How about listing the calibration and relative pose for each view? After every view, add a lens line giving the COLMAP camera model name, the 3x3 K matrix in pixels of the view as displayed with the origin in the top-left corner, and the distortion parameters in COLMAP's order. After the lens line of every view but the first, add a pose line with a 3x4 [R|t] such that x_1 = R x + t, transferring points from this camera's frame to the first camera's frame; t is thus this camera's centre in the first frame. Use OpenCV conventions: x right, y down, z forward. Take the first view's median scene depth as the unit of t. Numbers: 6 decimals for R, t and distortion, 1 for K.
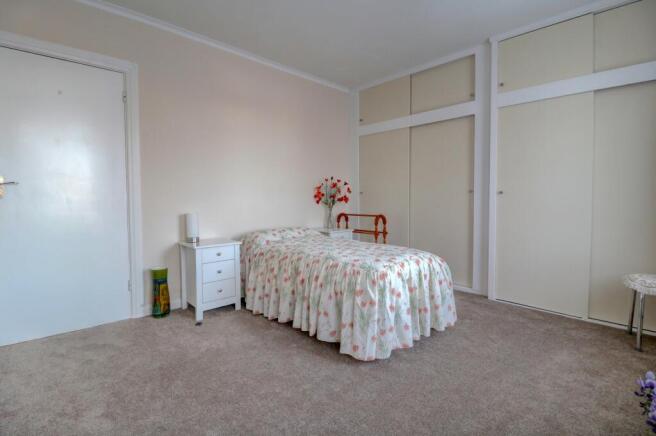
lens RADIAL K [[314.7, 0, 327.8], [0, 314.7, 210.6], [0, 0, 1]] dist [-0.070577, 0.129332]
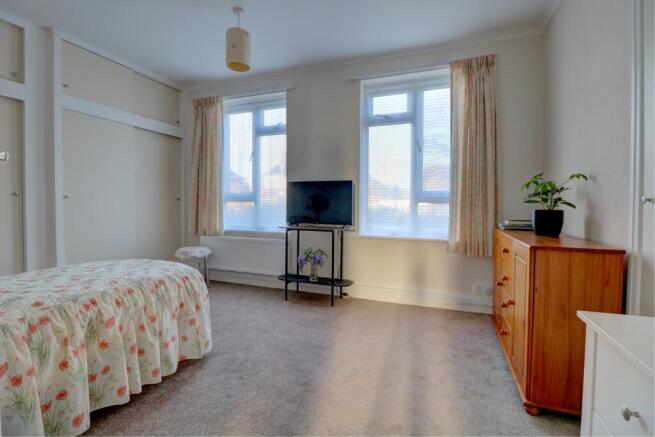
lens RADIAL K [[314.3, 0, 327.3], [0, 314.3, 211.1], [0, 0, 1]] dist [-0.070577, 0.129332]
pose [[-0.421211, -0.028901, 0.906502, -0.693871], [0.026197, 0.998687, 0.044013, -0.036623], [-0.906584, 0.042287, -0.419901, 0.673213]]
